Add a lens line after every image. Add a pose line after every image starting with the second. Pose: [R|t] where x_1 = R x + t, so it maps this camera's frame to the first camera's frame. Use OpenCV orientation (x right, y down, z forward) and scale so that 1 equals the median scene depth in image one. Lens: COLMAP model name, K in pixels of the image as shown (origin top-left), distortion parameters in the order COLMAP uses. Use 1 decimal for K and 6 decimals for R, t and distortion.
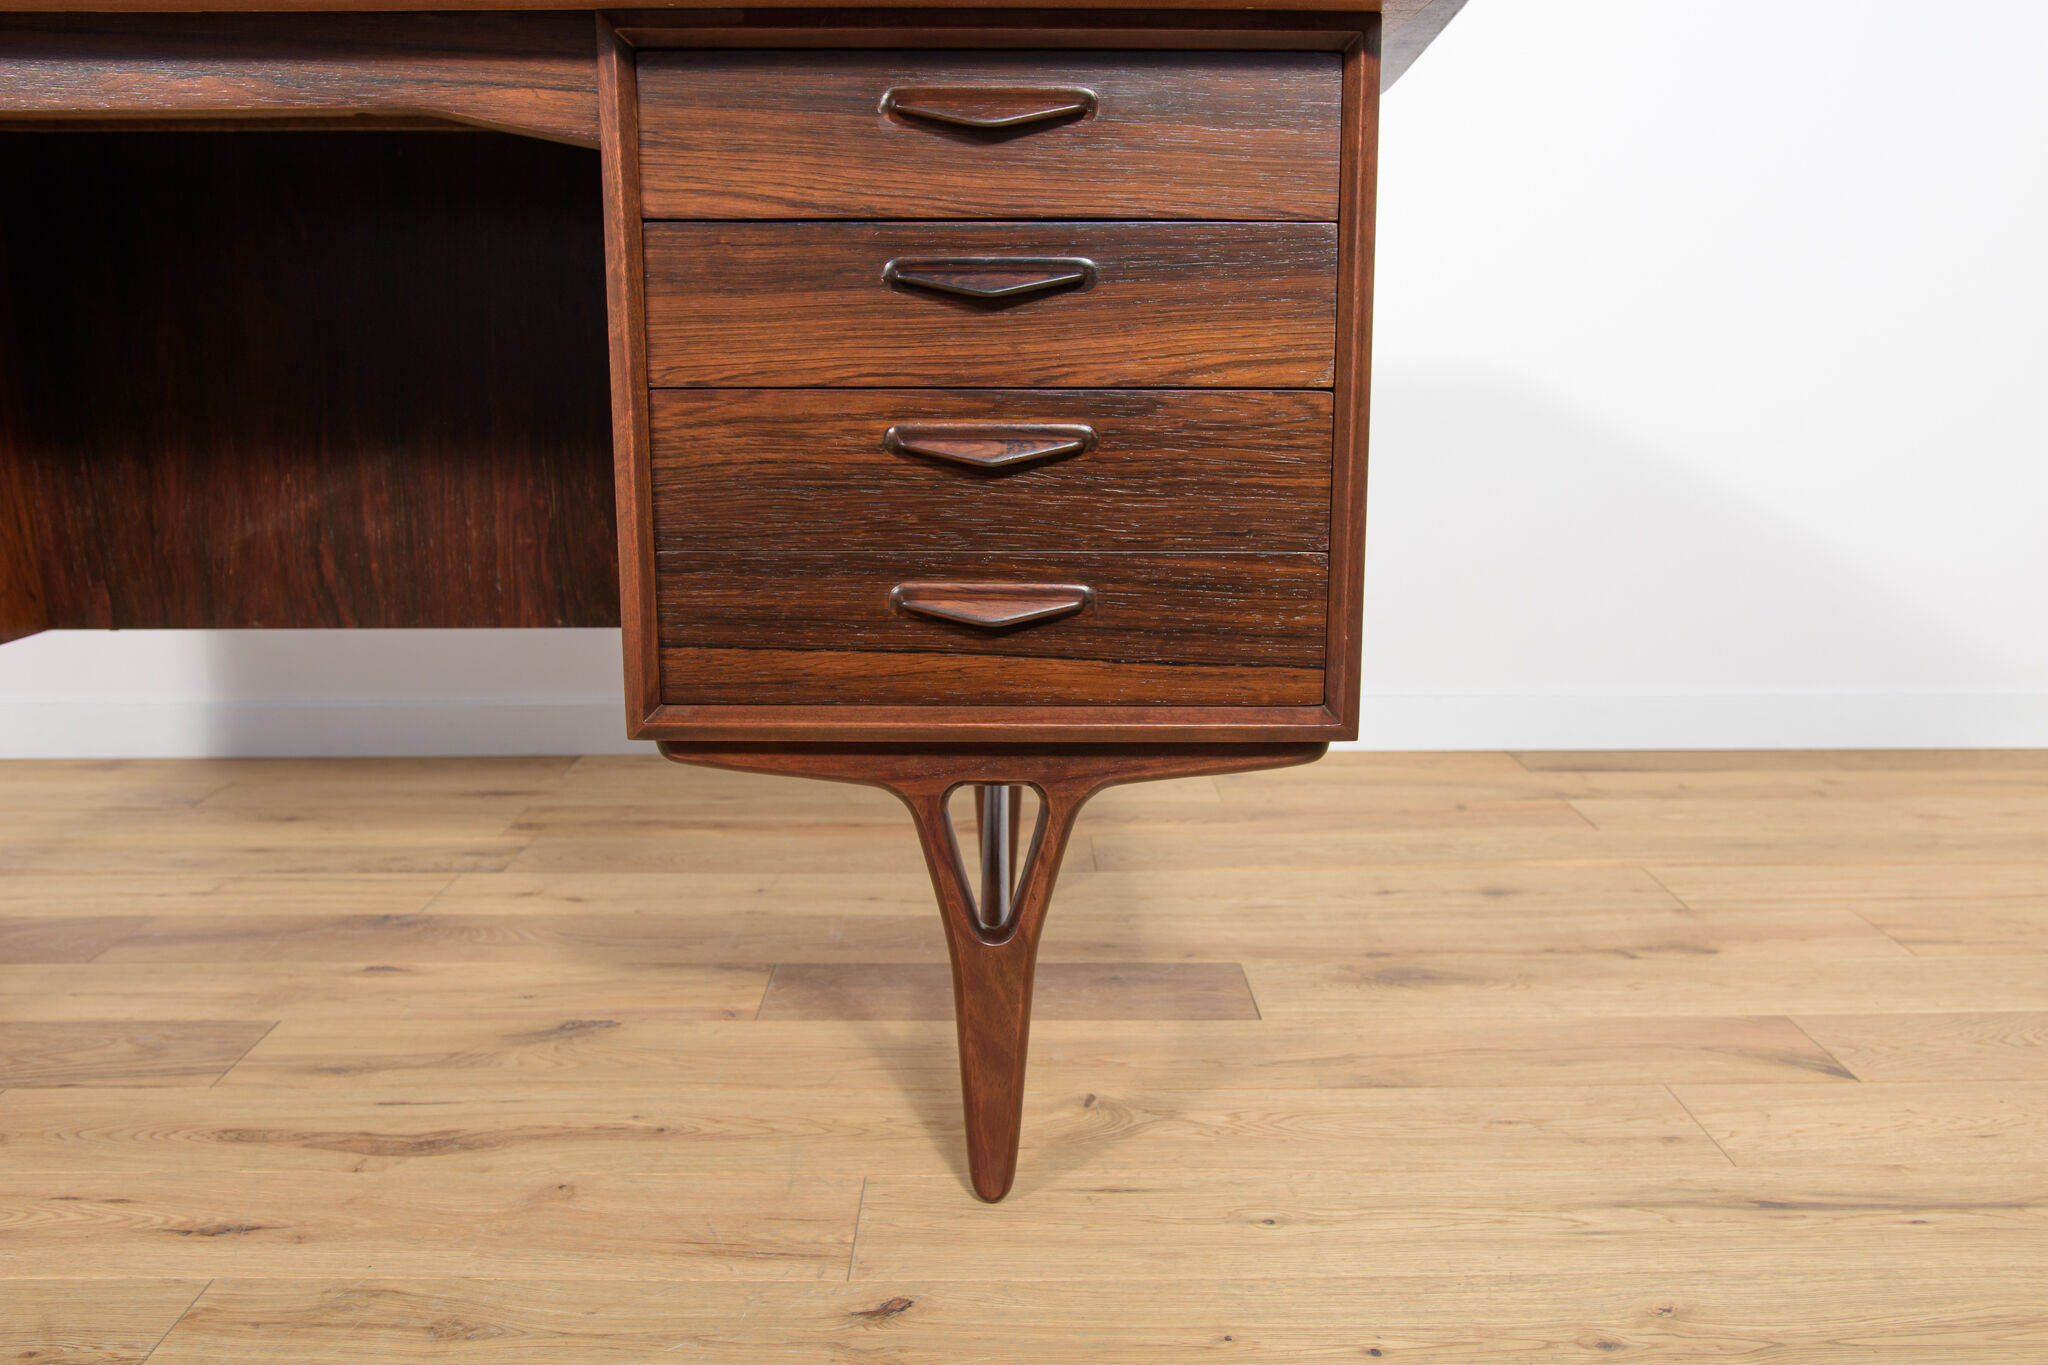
lens RADIAL K [[1759.5, 0, 1032.8], [0, 1759.5, 693.7], [0, 0, 1]] dist [-0.073441, 0.072356]
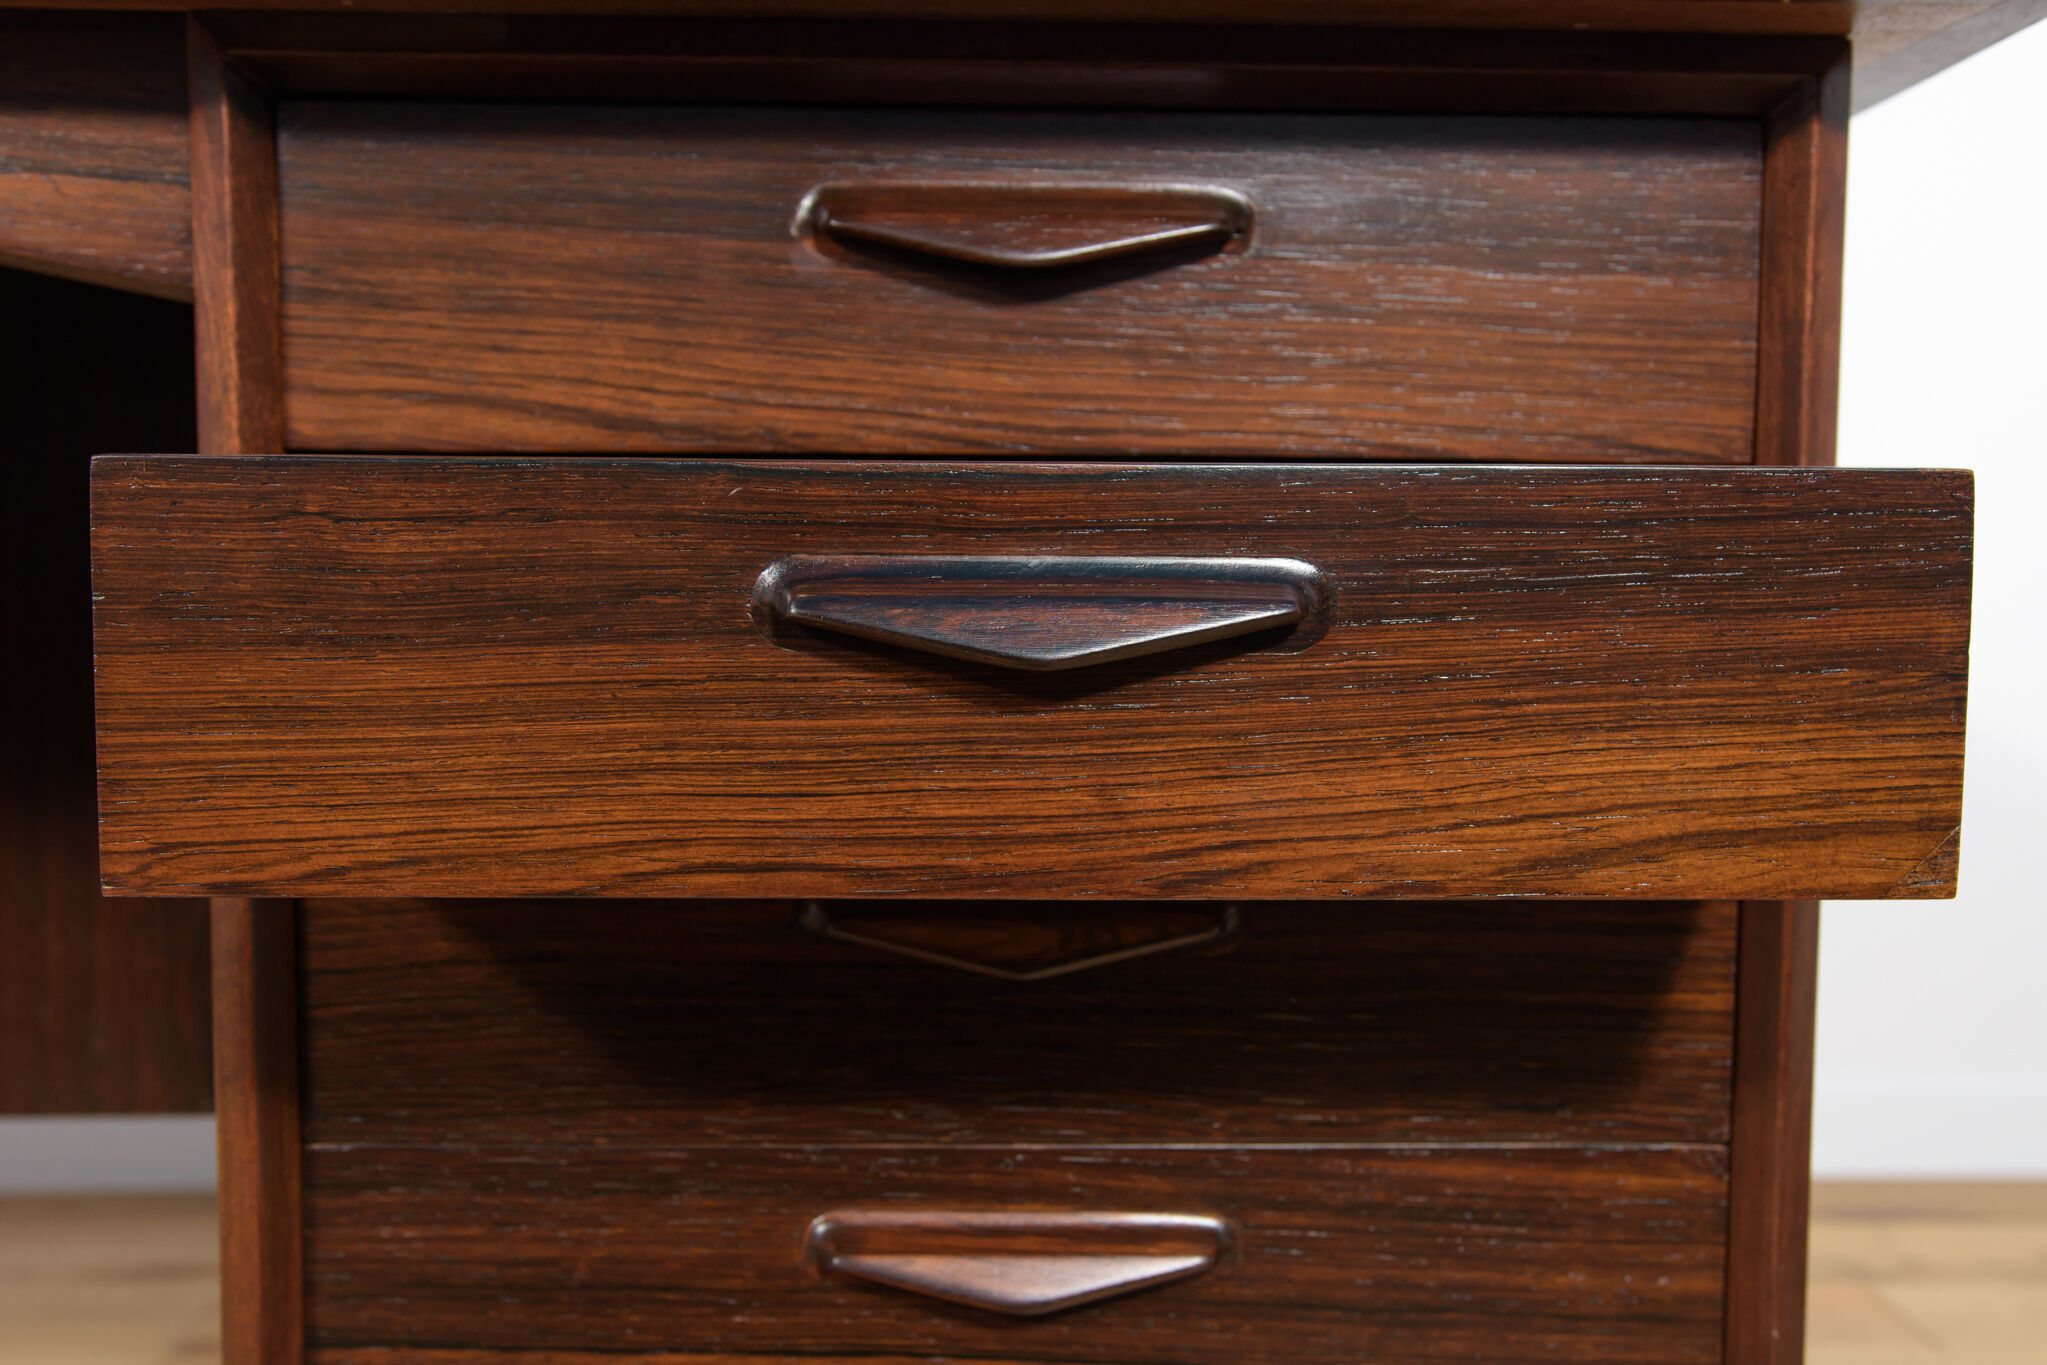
lens RADIAL K [[1758.6, 0, 1057.4], [0, 1758.6, 675.2], [0, 0, 1]] dist [-0.073441, 0.072356]
pose [[0.999853, 0.005291, 0.016281, -0.020382], [-0.002909, 0.989719, -0.142996, -0.128345], [-0.016871, 0.142928, 0.989589, 0.477597]]
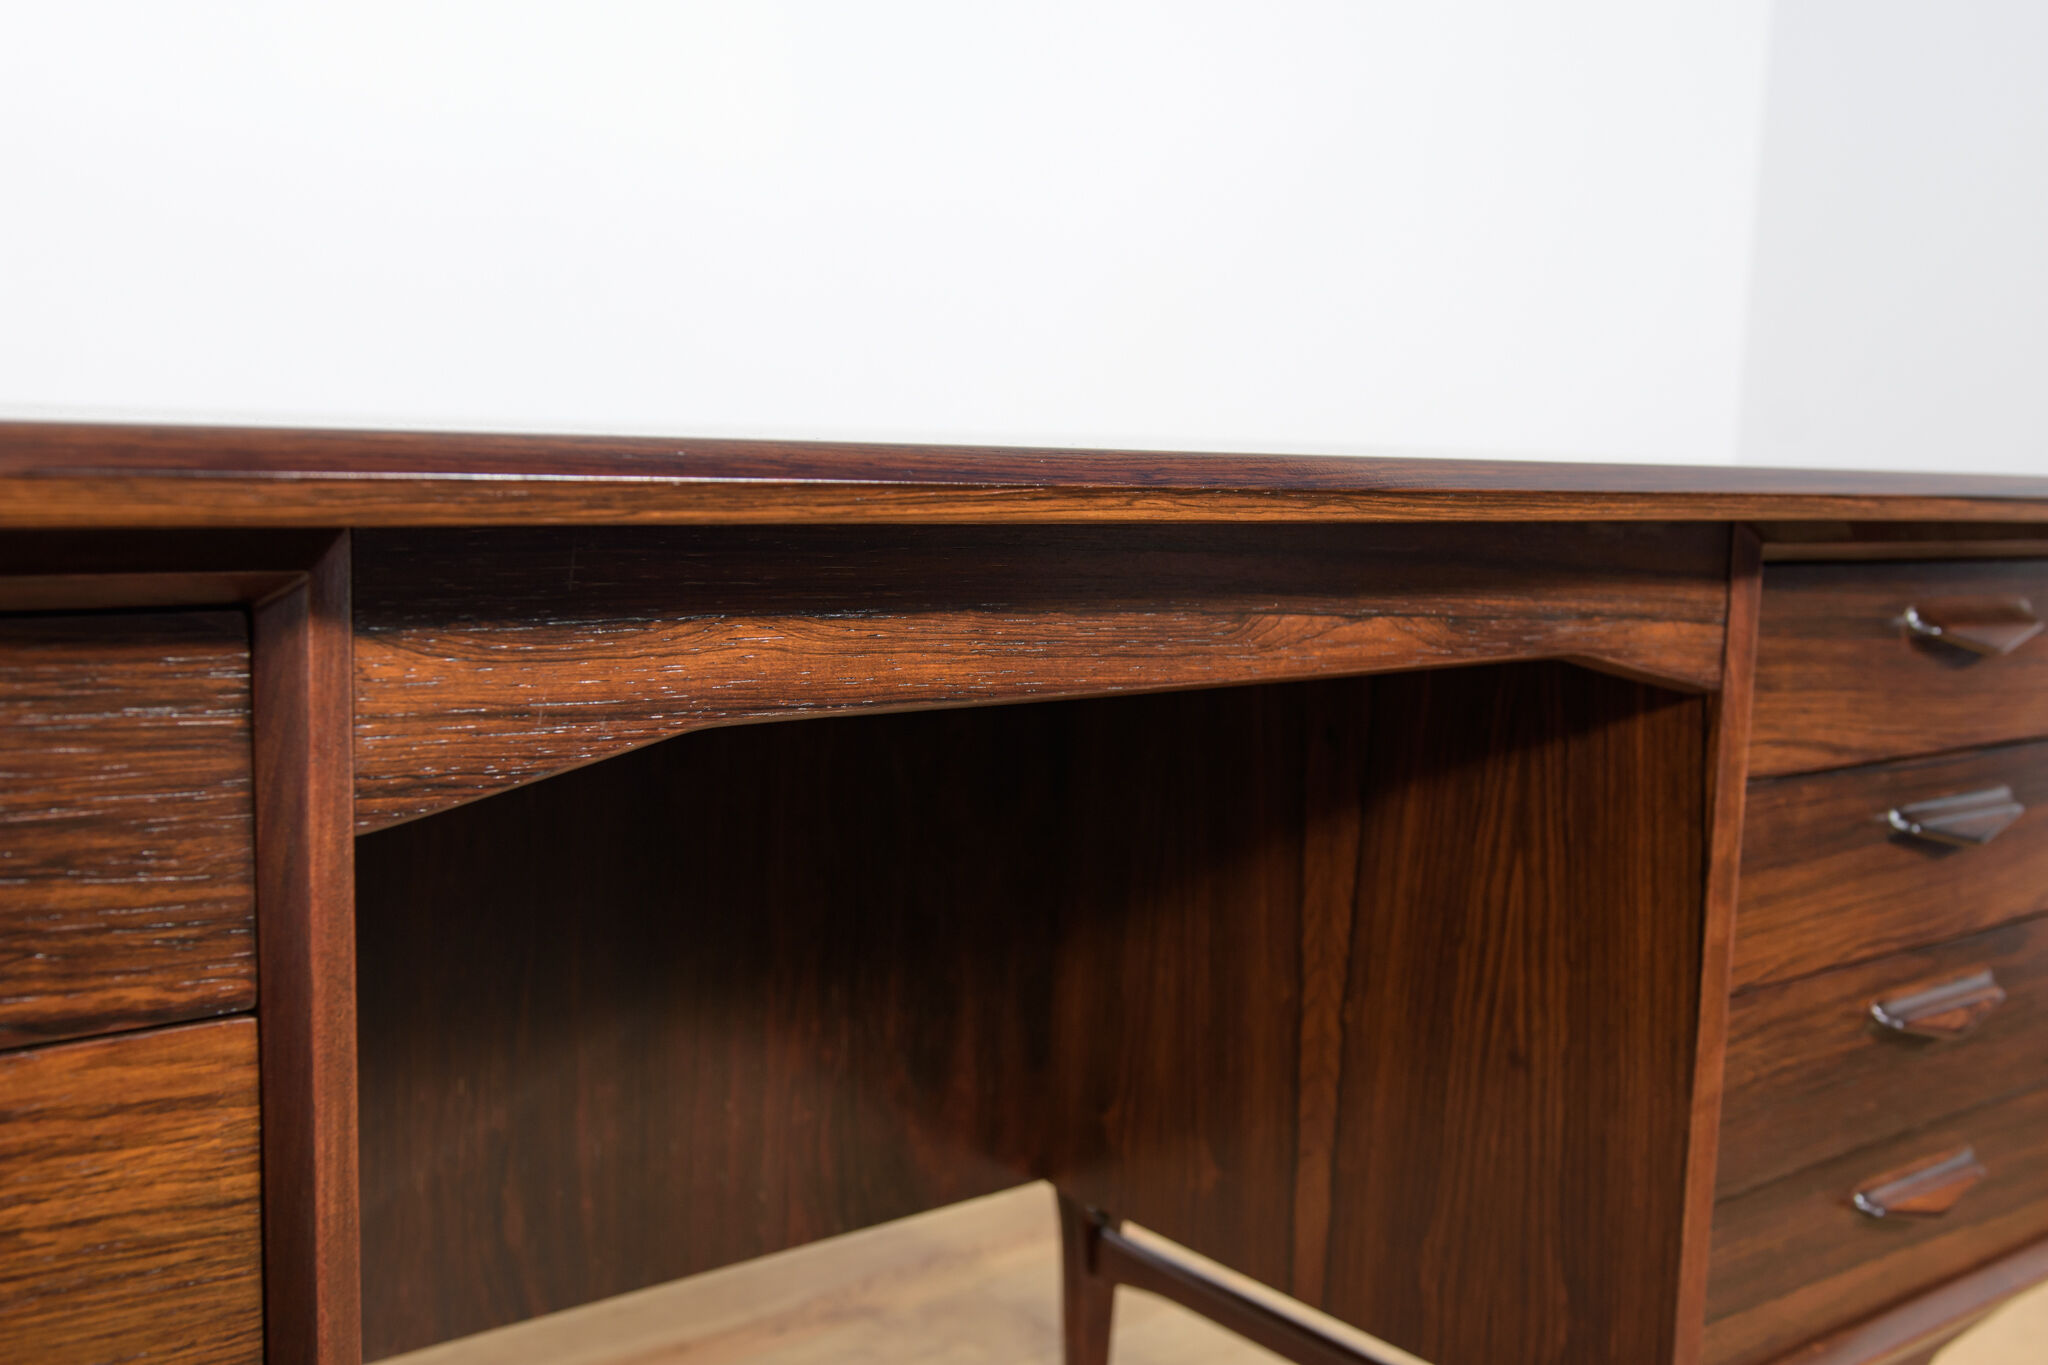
lens RADIAL K [[2047.1, 0, 1029.8], [0, 2047.1, 697.3], [0, 0, 1]] dist [0.000742, 0.000000]
pose [[0.778119, -0.055205, 0.625686, -0.881901], [0.088851, 0.995788, -0.022638, -0.278014], [-0.621800, 0.073208, 0.779747, 0.442911]]
